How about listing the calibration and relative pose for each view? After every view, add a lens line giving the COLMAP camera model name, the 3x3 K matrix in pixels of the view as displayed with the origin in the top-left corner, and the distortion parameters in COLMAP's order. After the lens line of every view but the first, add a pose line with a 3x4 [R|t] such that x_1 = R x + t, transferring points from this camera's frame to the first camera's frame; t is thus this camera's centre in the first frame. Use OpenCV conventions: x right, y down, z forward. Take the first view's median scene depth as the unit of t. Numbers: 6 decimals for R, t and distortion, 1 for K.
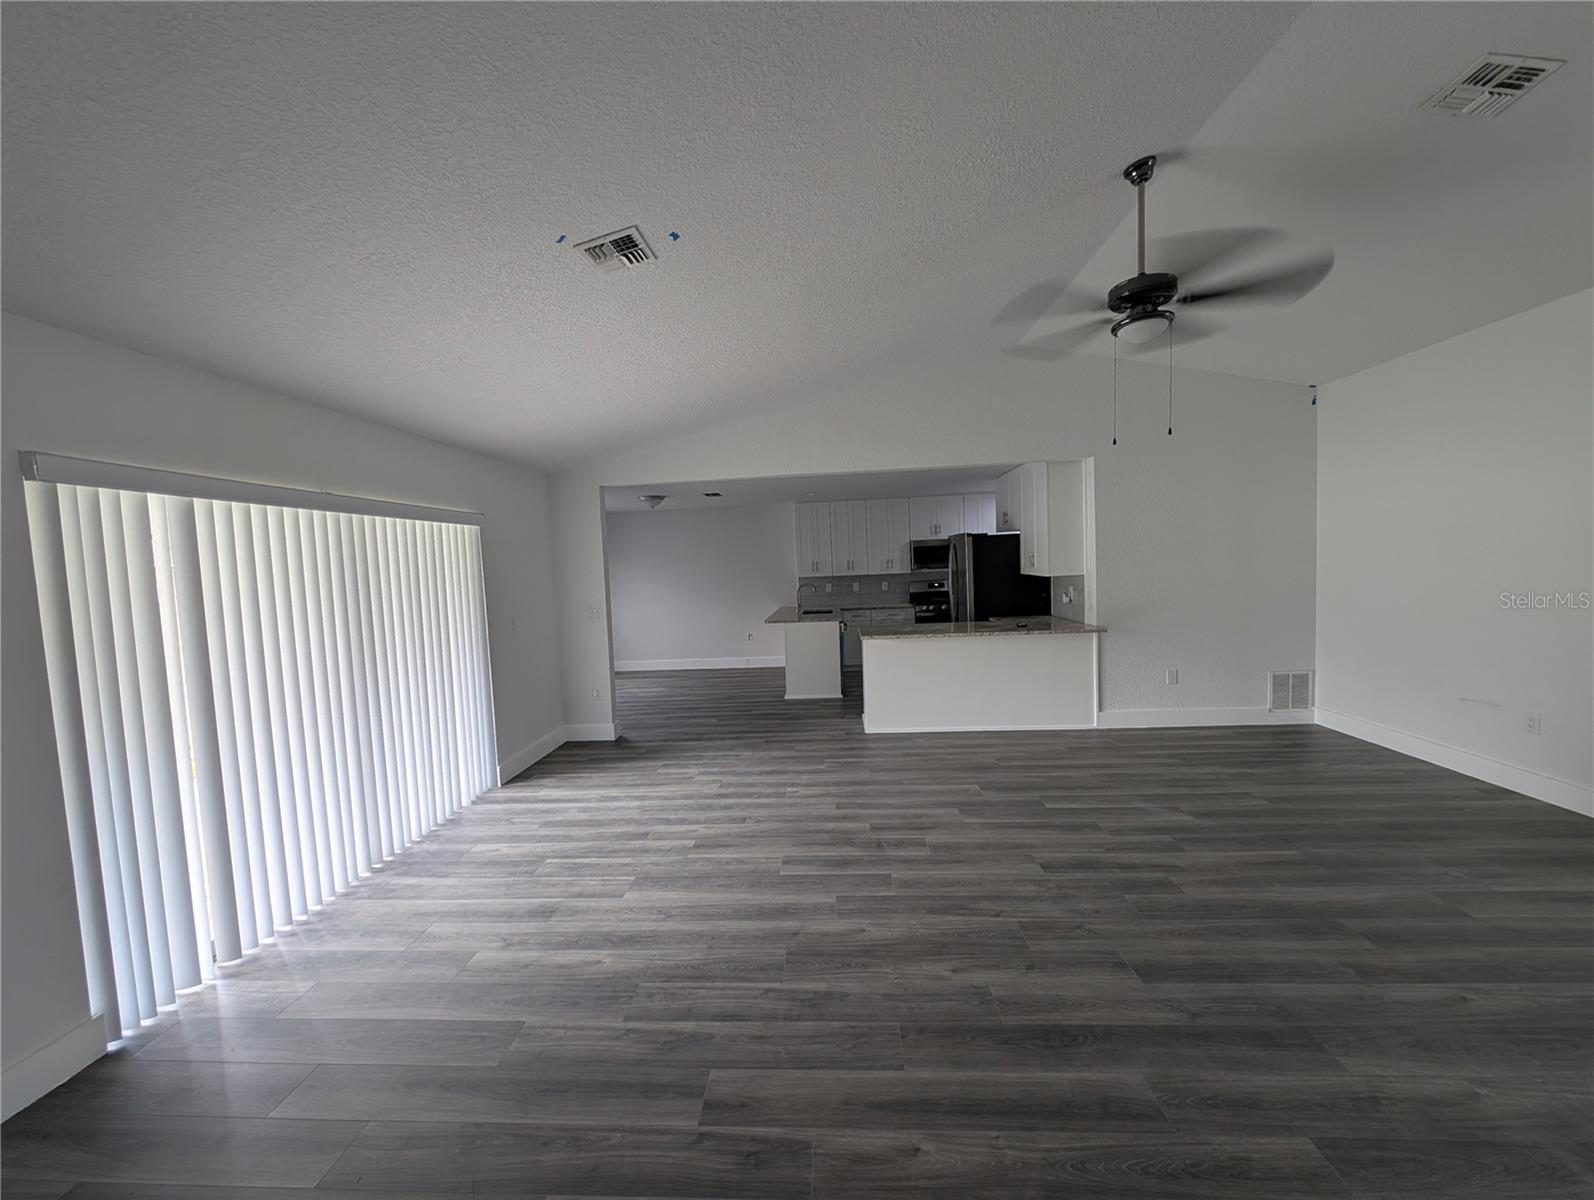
lens RADIAL K [[600.0, 0, 800.5], [0, 600.0, 600.8], [0, 0, 1]] dist [0.005717, -0.002869]
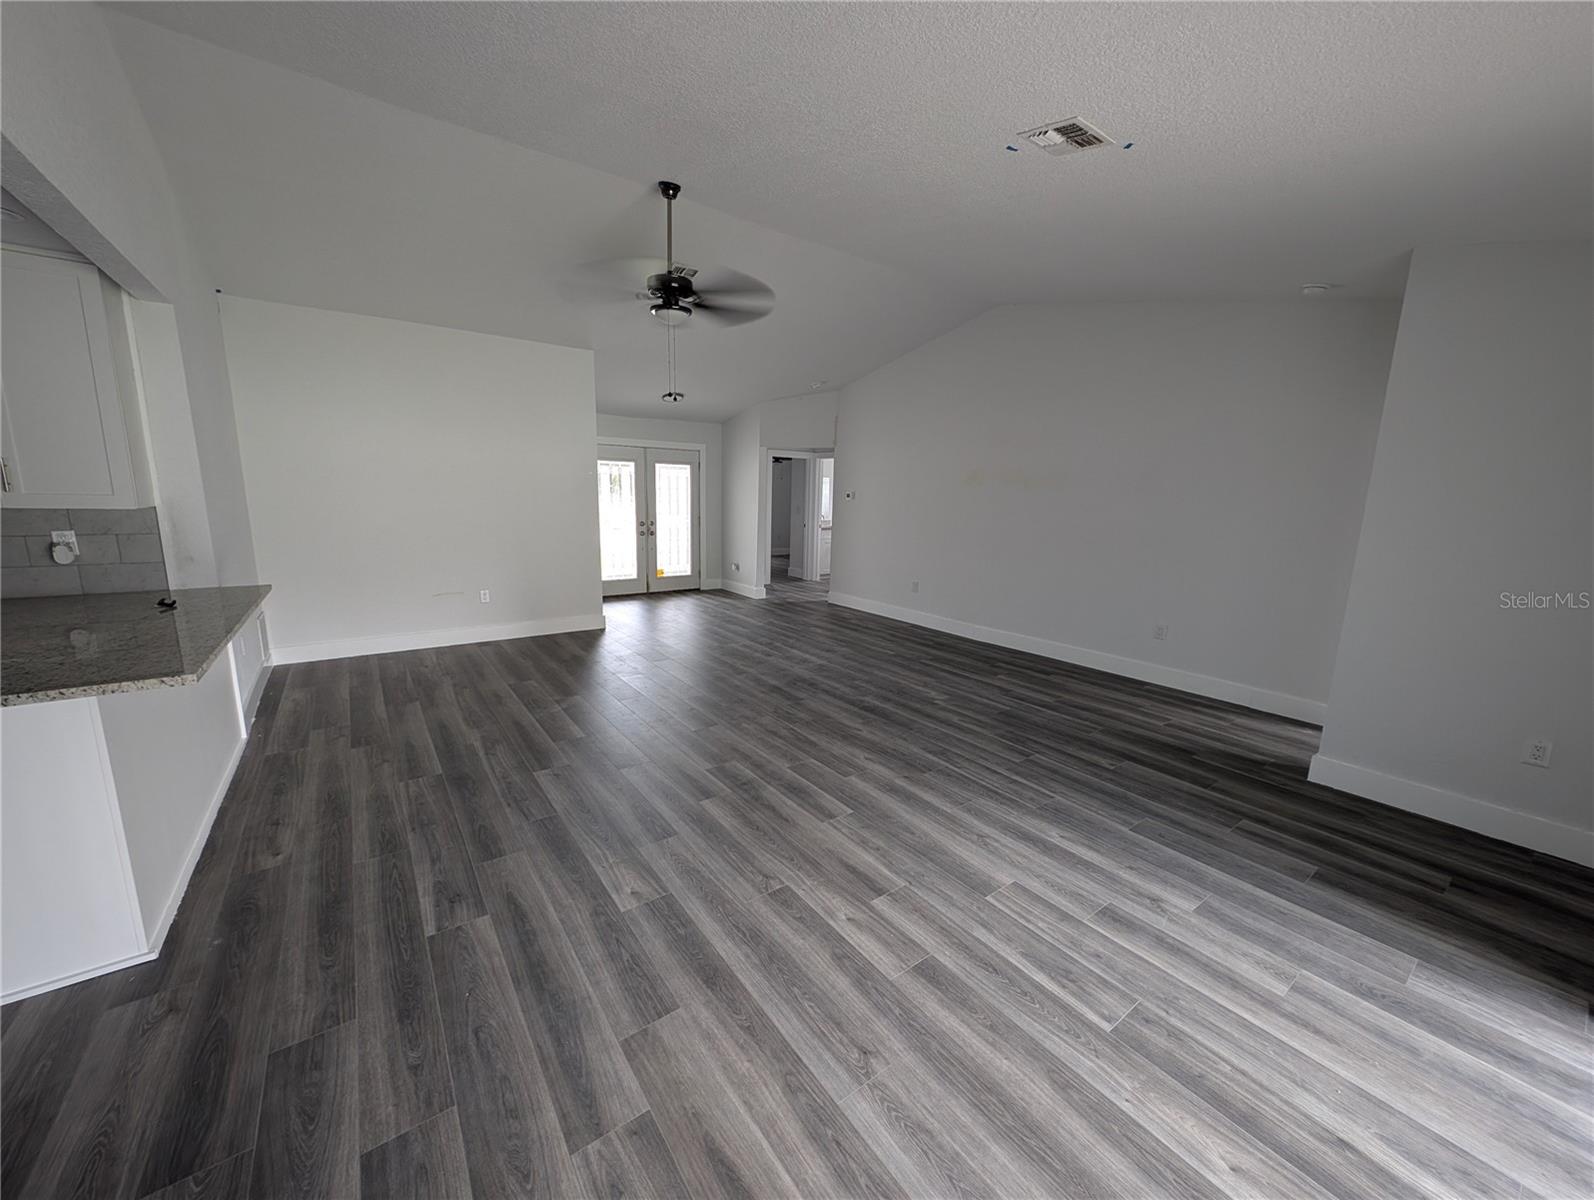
lens RADIAL K [[600.0, 0, 797.6], [0, 600.0, 601.6], [0, 0, 1]] dist [0.005717, -0.002869]
pose [[-0.640195, -0.108699, 0.760483, -0.639762], [0.057212, 0.980444, 0.188301, -0.046885], [-0.766079, 0.164058, -0.621457, 1.554692]]
